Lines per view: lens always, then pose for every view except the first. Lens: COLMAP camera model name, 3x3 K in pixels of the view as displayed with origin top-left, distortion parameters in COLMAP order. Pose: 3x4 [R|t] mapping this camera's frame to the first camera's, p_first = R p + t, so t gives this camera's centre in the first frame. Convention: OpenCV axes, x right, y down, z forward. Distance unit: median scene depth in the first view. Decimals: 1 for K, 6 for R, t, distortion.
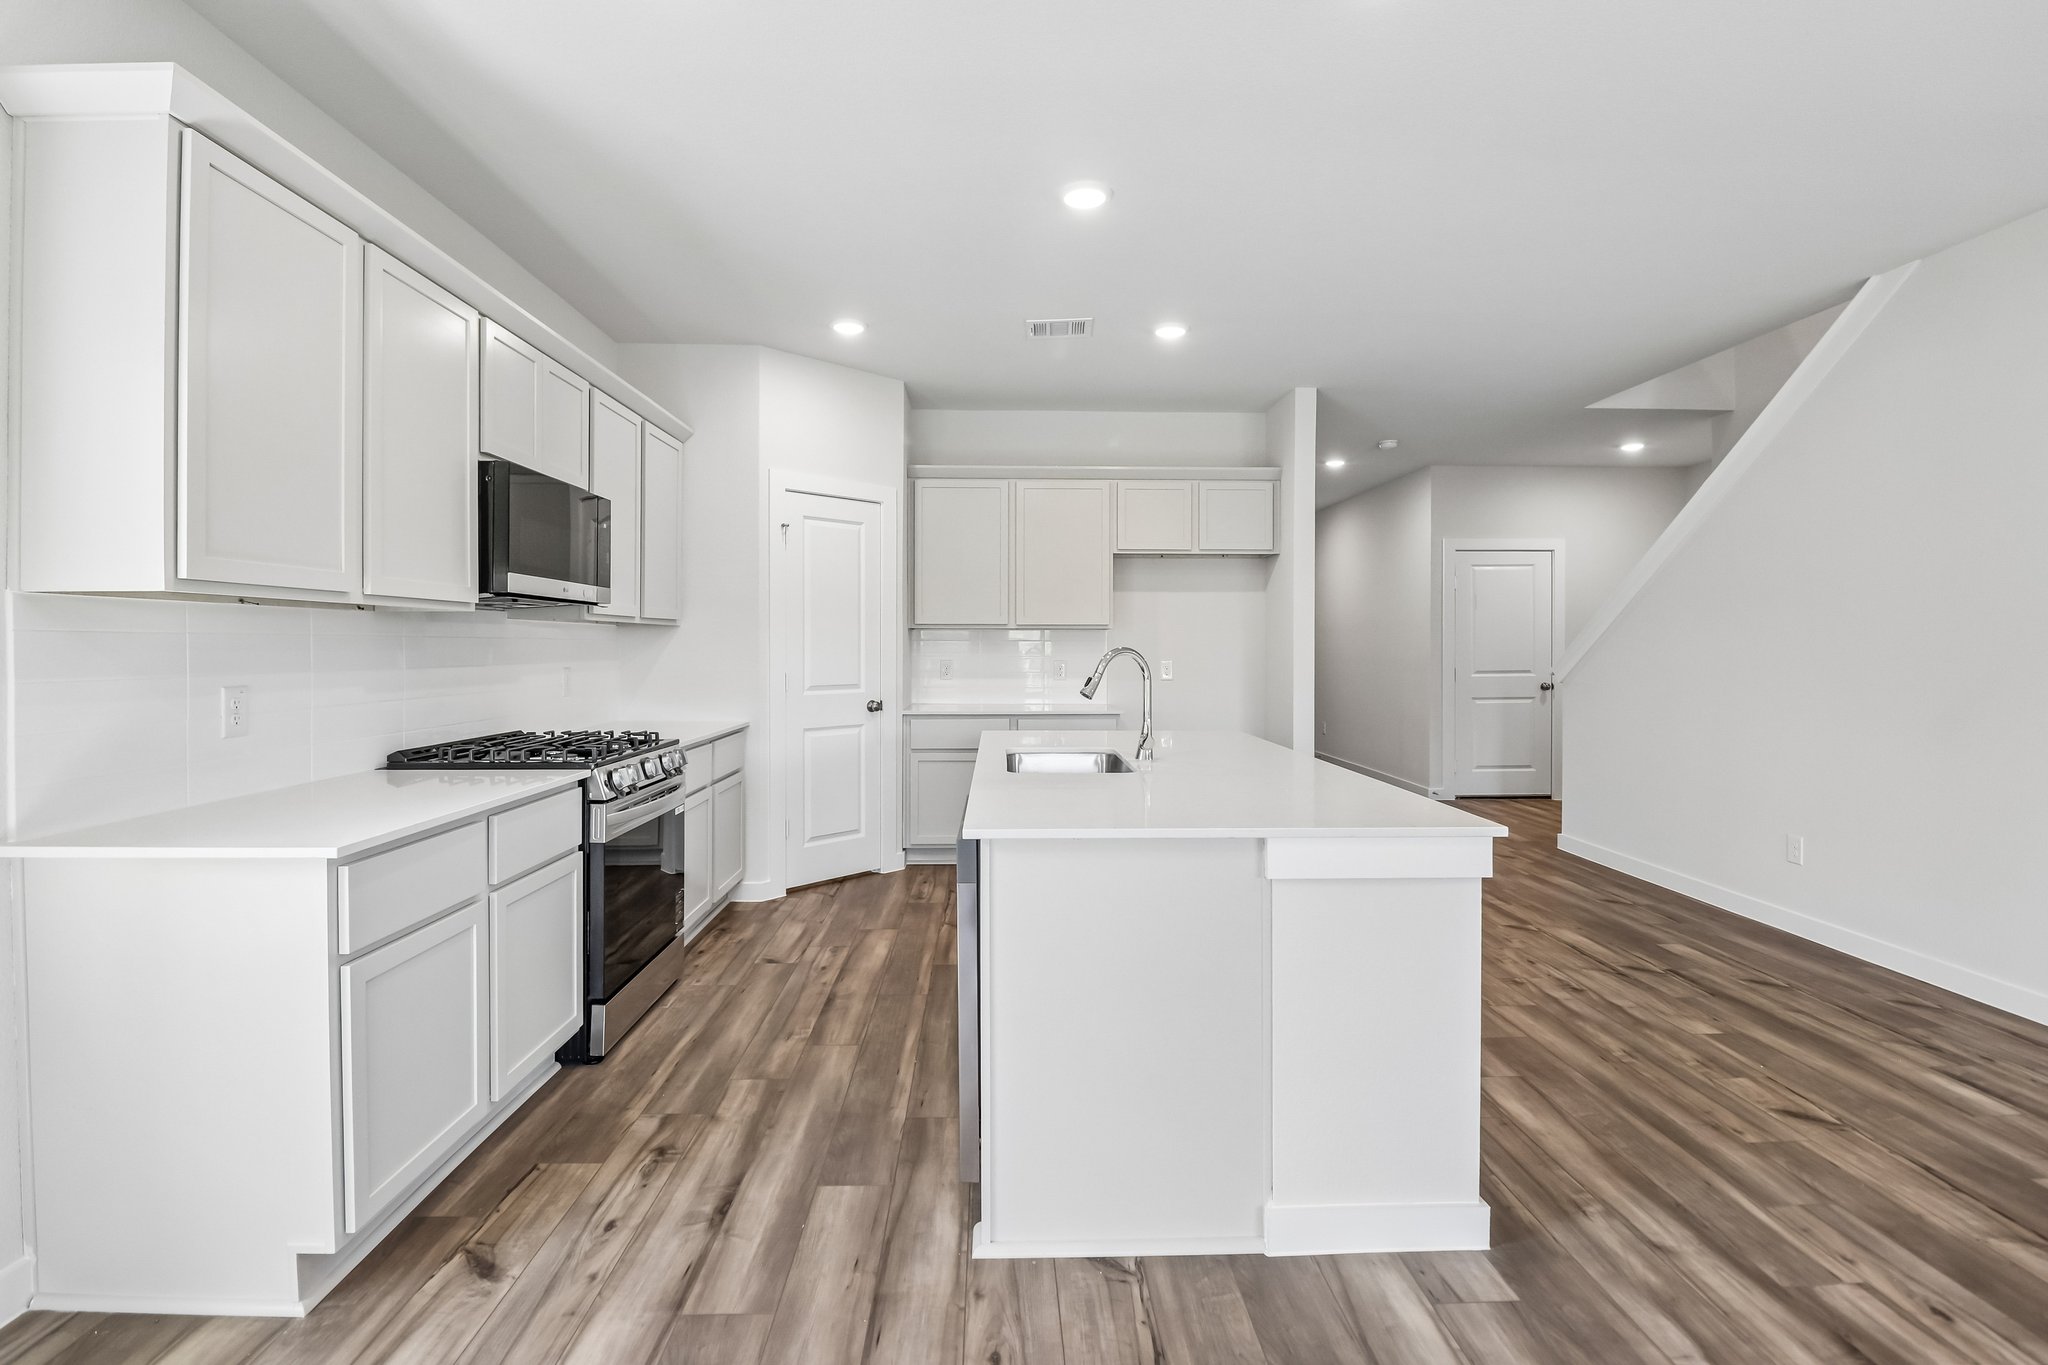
lens RADIAL K [[953.1, 0, 1021.8], [0, 953.1, 643.5], [0, 0, 1]] dist [-0.001760, -0.009632]
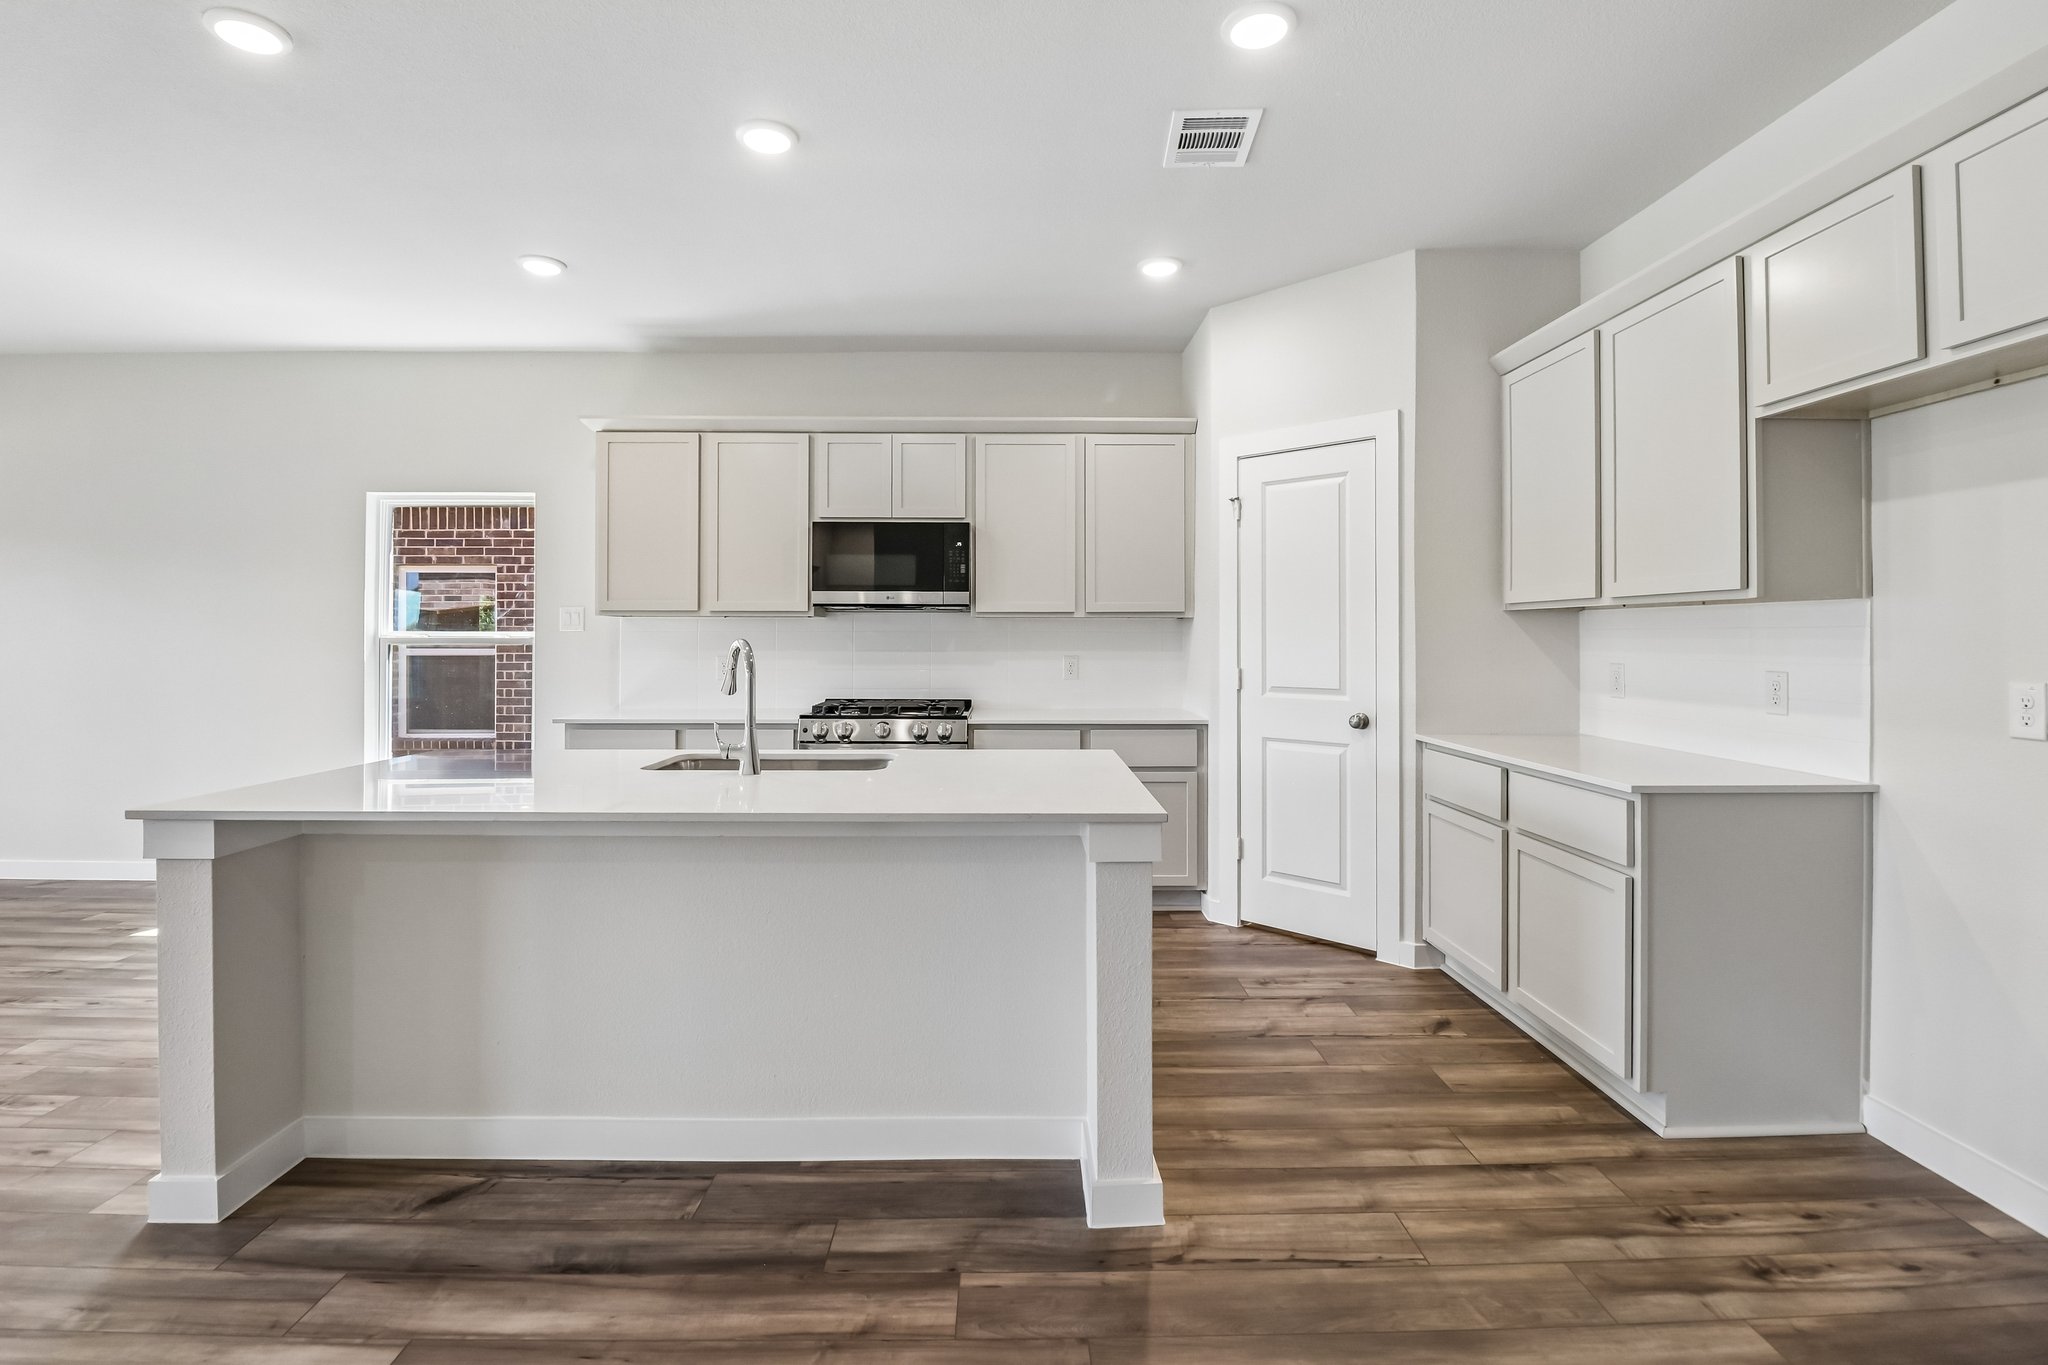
lens RADIAL K [[953.1, 0, 1021.8], [0, 953.1, 643.5], [0, 0, 1]] dist [-0.001760, -0.009632]
pose [[-0.018472, -0.005157, -0.999816, 0.814294], [-0.002563, 0.999984, -0.005111, 0.015714], [0.999826, 0.002468, -0.018485, 1.073926]]
